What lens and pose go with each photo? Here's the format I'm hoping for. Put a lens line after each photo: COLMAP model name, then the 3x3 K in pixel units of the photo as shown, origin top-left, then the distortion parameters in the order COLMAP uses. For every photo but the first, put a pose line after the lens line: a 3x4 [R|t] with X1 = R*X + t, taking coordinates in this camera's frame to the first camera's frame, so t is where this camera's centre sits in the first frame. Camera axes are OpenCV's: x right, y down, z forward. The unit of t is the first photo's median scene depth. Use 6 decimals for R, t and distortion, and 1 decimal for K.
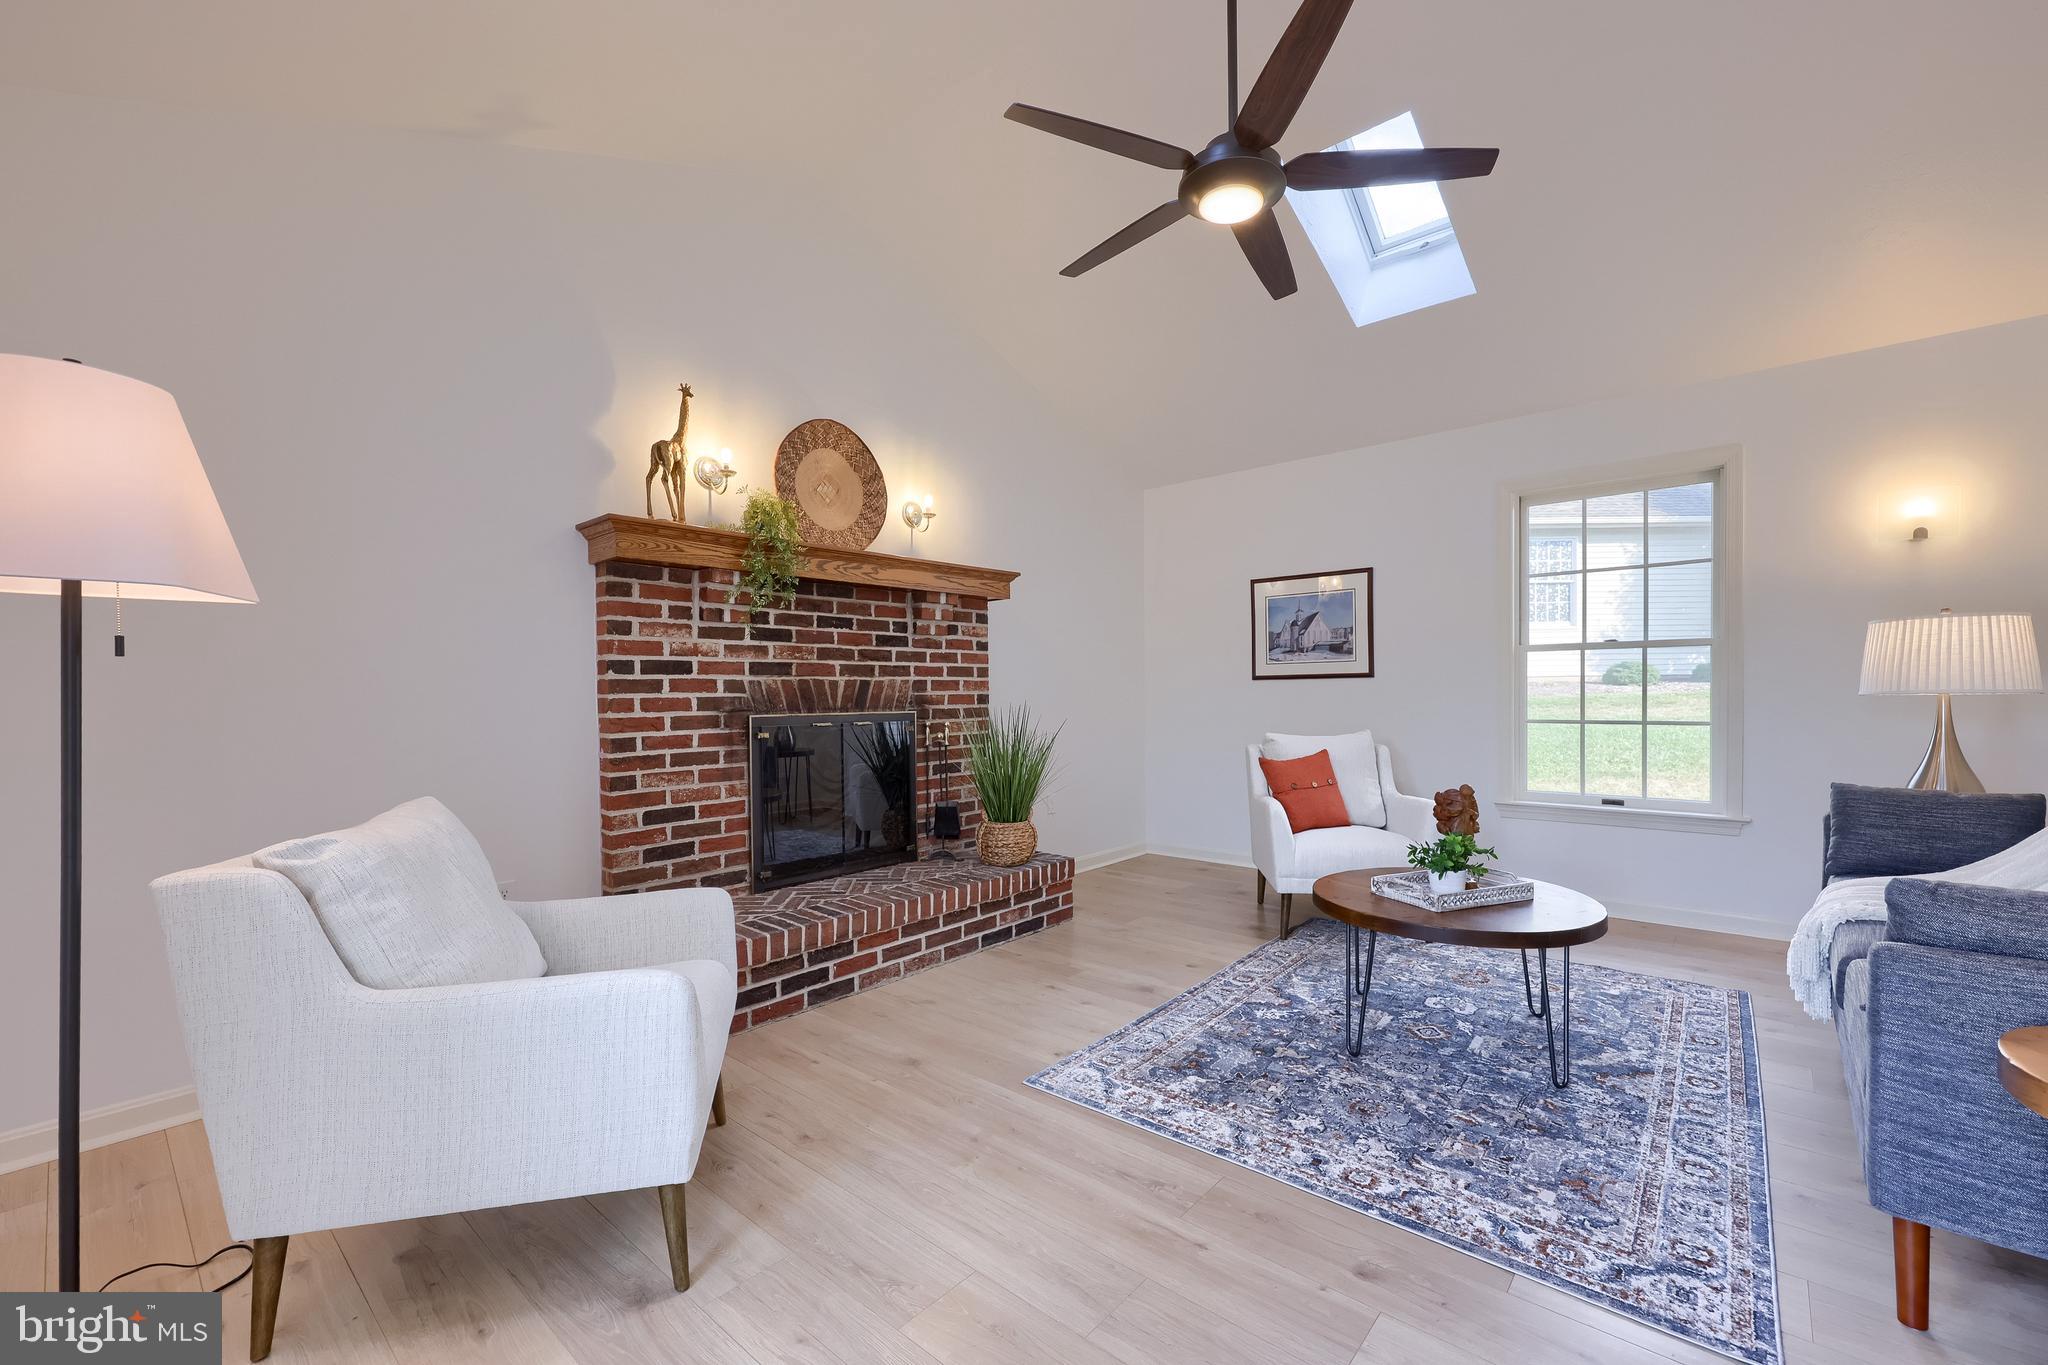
lens RADIAL K [[825.9, 0, 1024.1], [0, 825.9, 689.8], [0, 0, 1]] dist [0.000991, -0.000171]
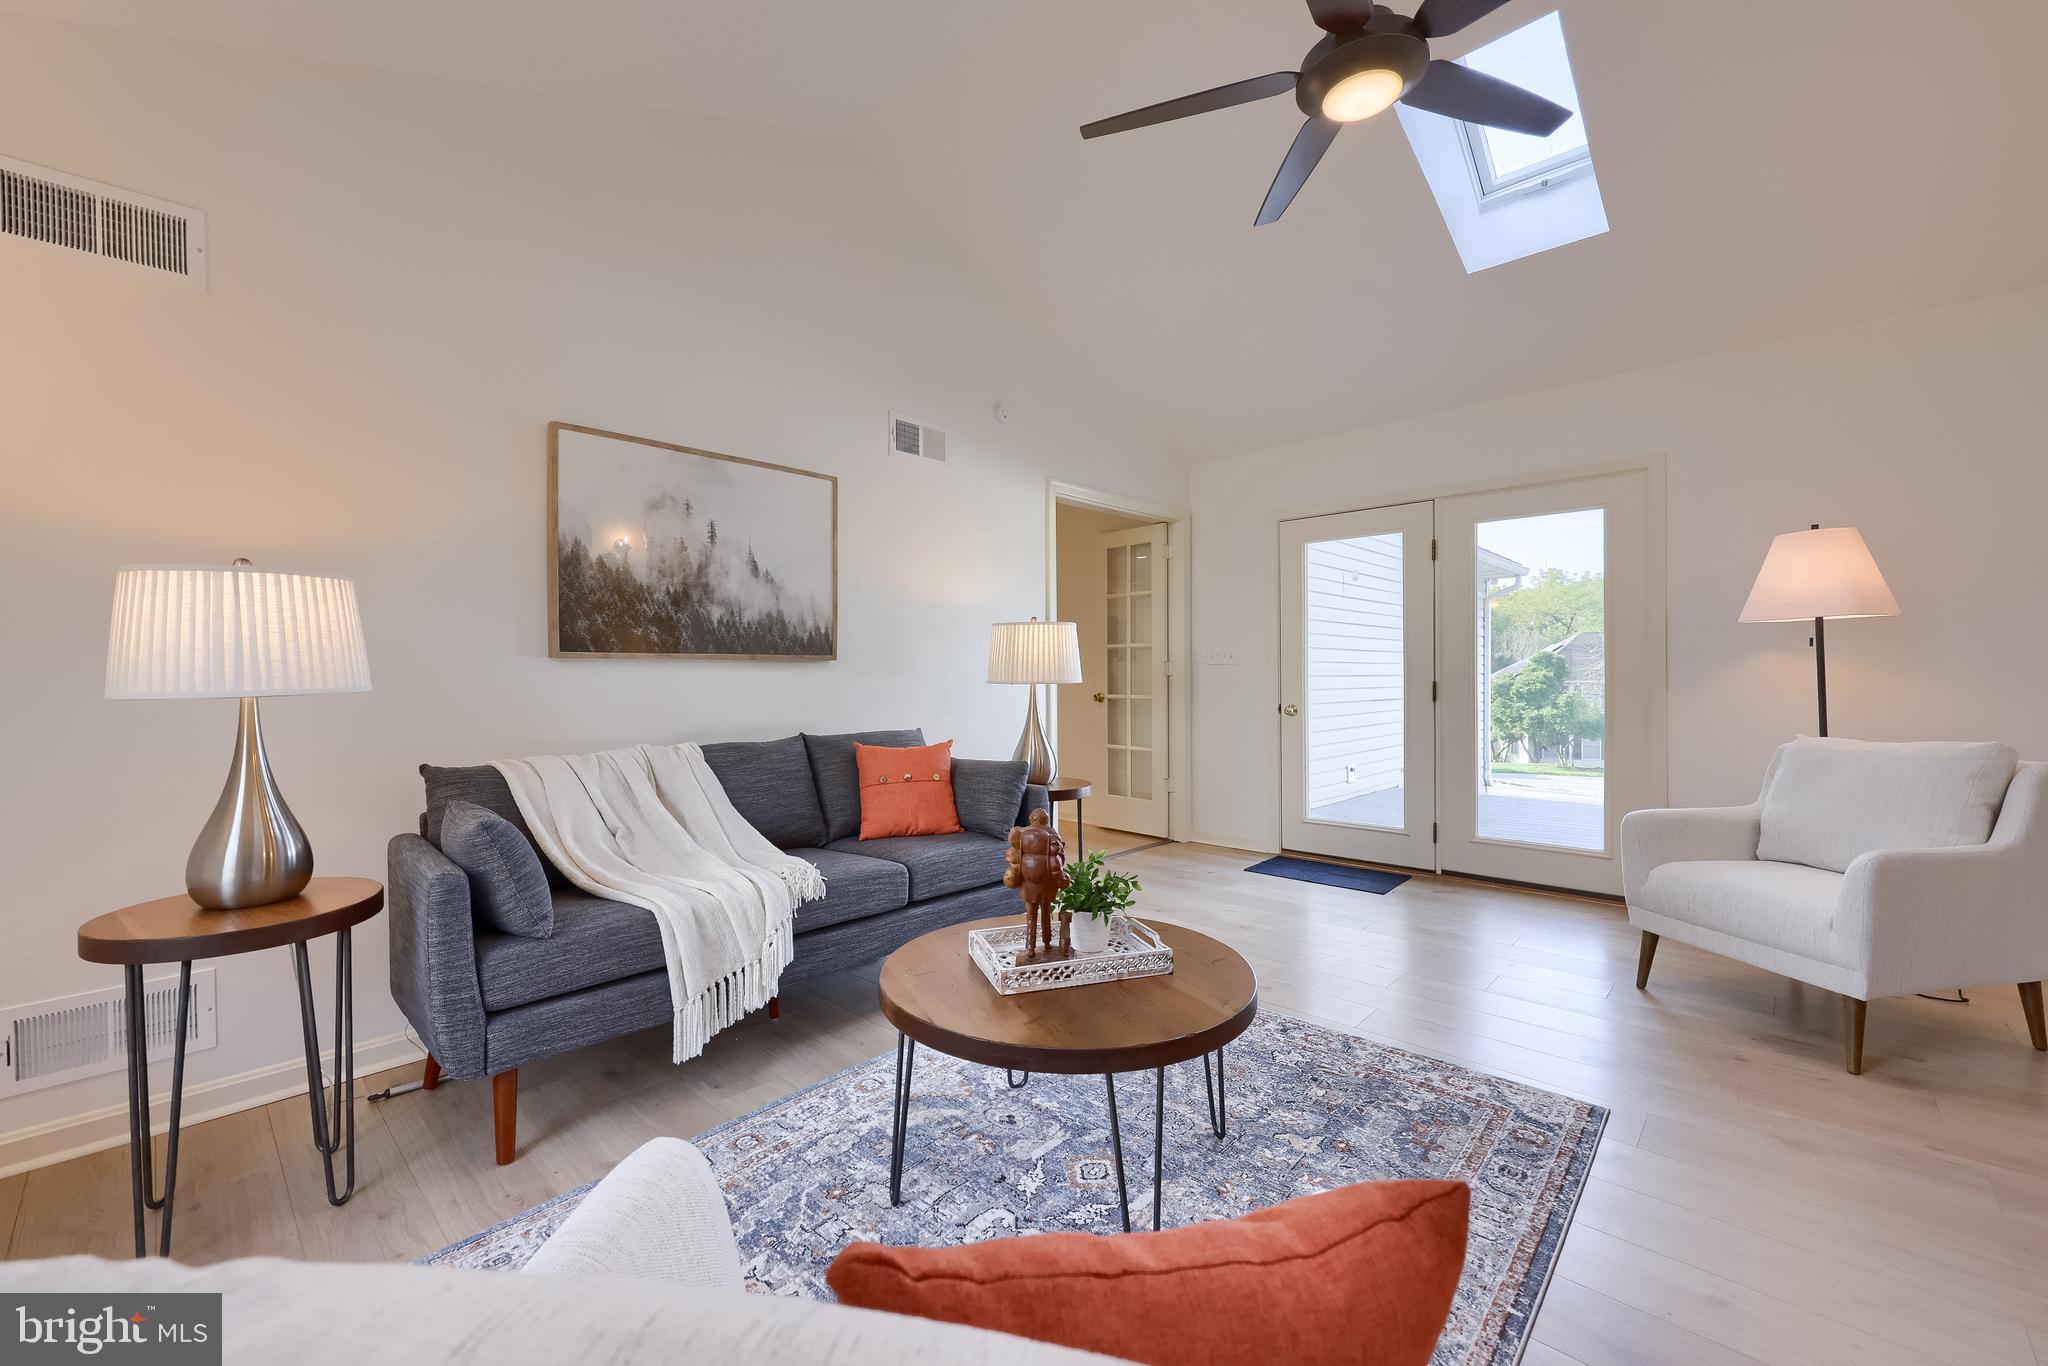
lens RADIAL K [[825.9, 0, 1020.0], [0, 825.9, 678.9], [0, 0, 1]] dist [0.000991, -0.000171]
pose [[-0.999030, 0.019826, 0.039323, 0.514126], [0.019914, 0.999800, 0.001861, 0.001132], [-0.039278, 0.002643, -0.999225, 1.683022]]
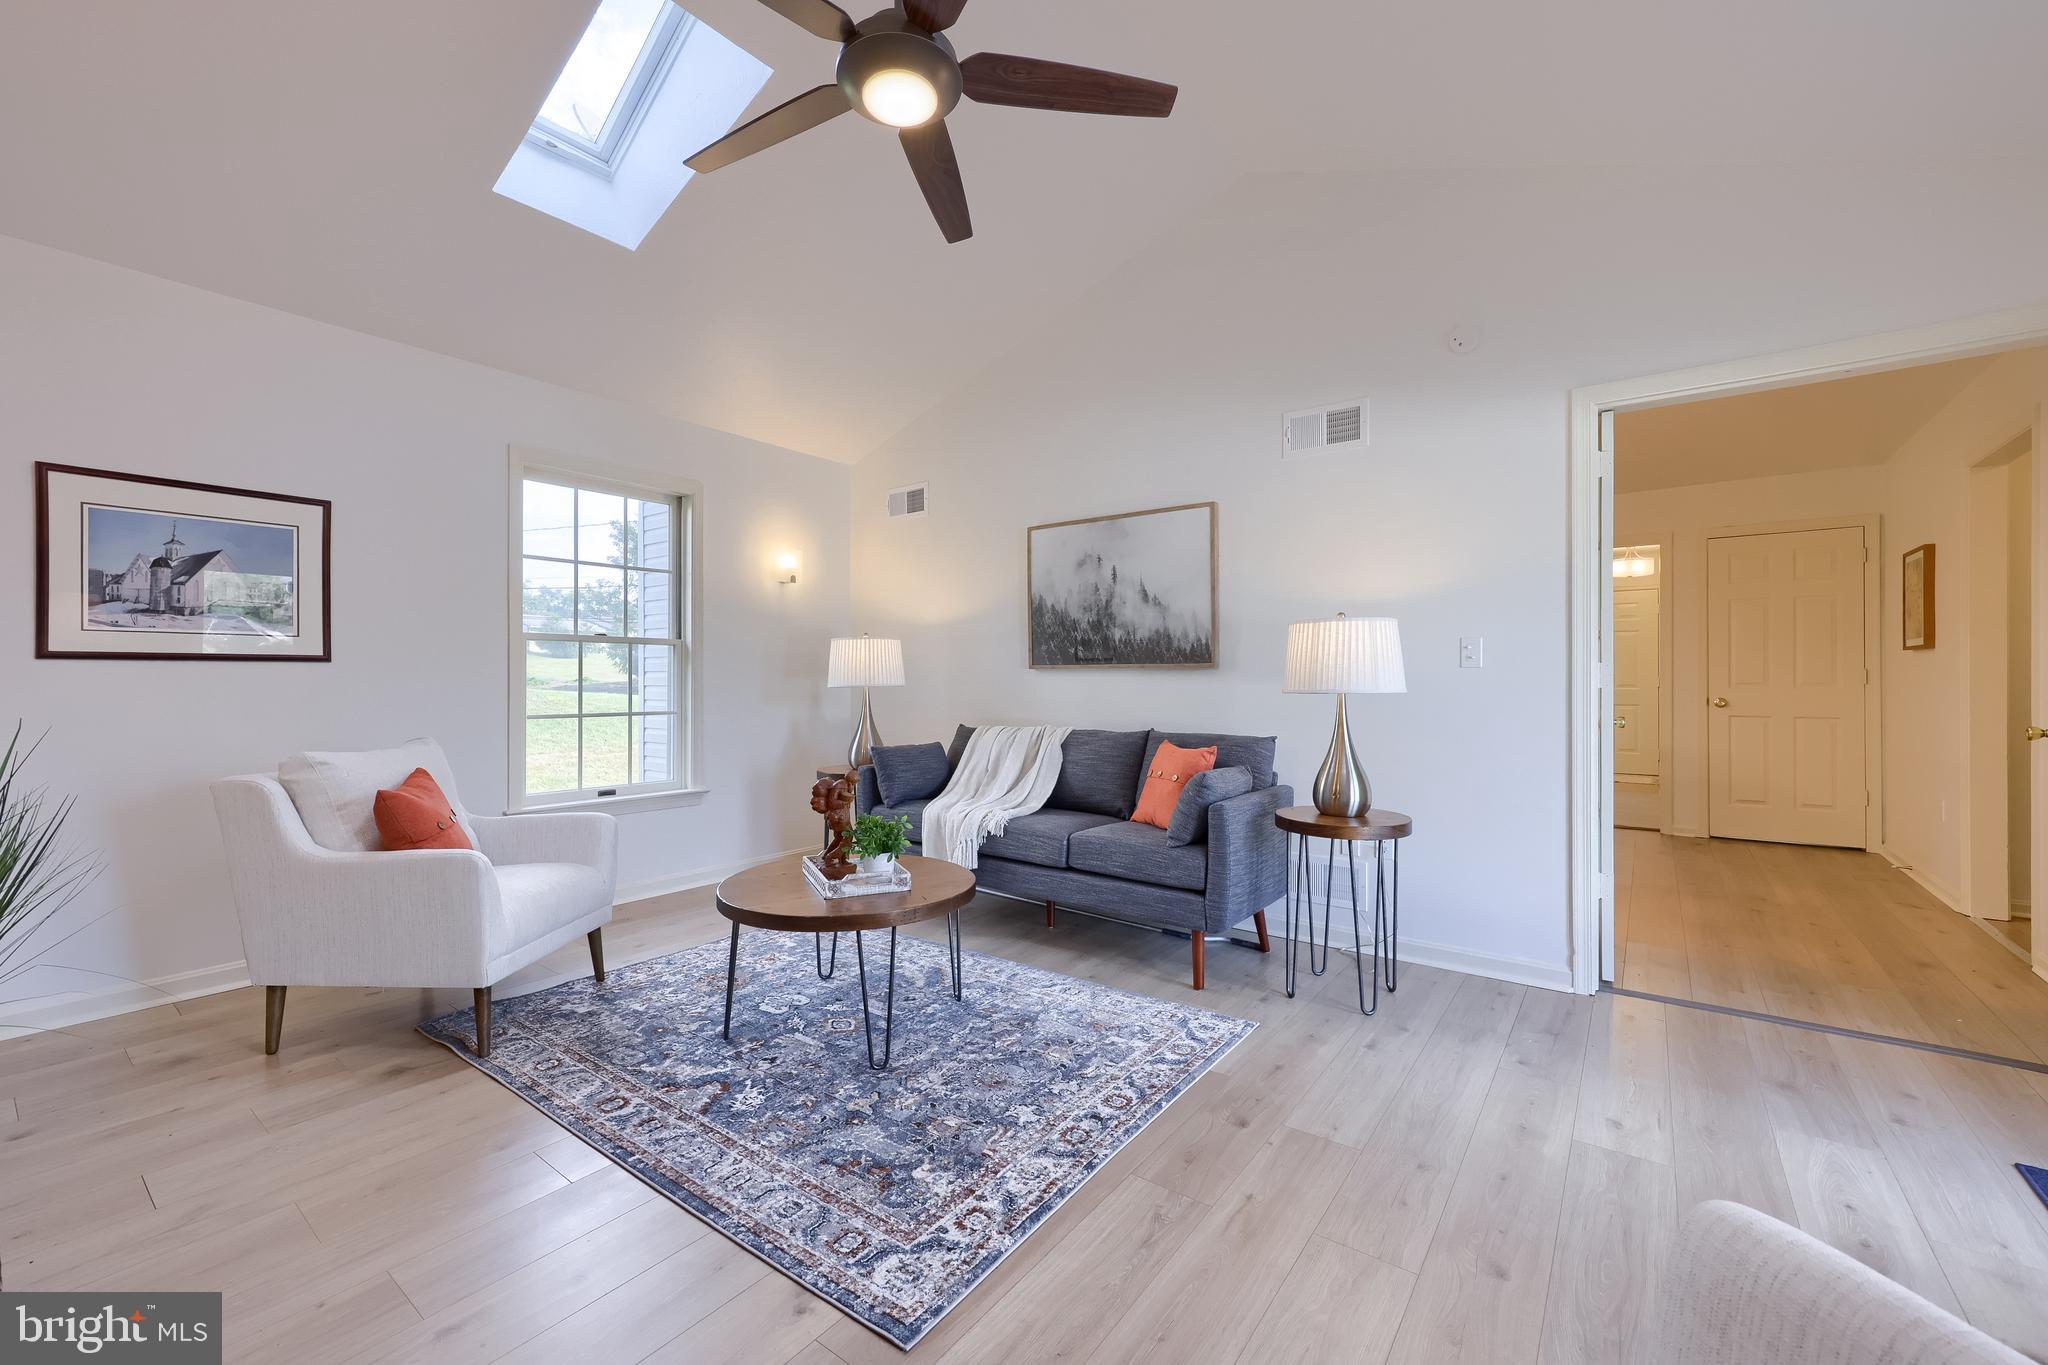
lens RADIAL K [[825.9, 0, 1022.3], [0, 825.9, 674.6], [0, 0, 1]] dist [0.000991, -0.000171]
pose [[-0.069088, 0.017552, 0.997456, -0.527237], [-0.004937, 0.999827, -0.017936, 0.007717], [-0.997598, -0.006164, -0.068989, 0.849344]]
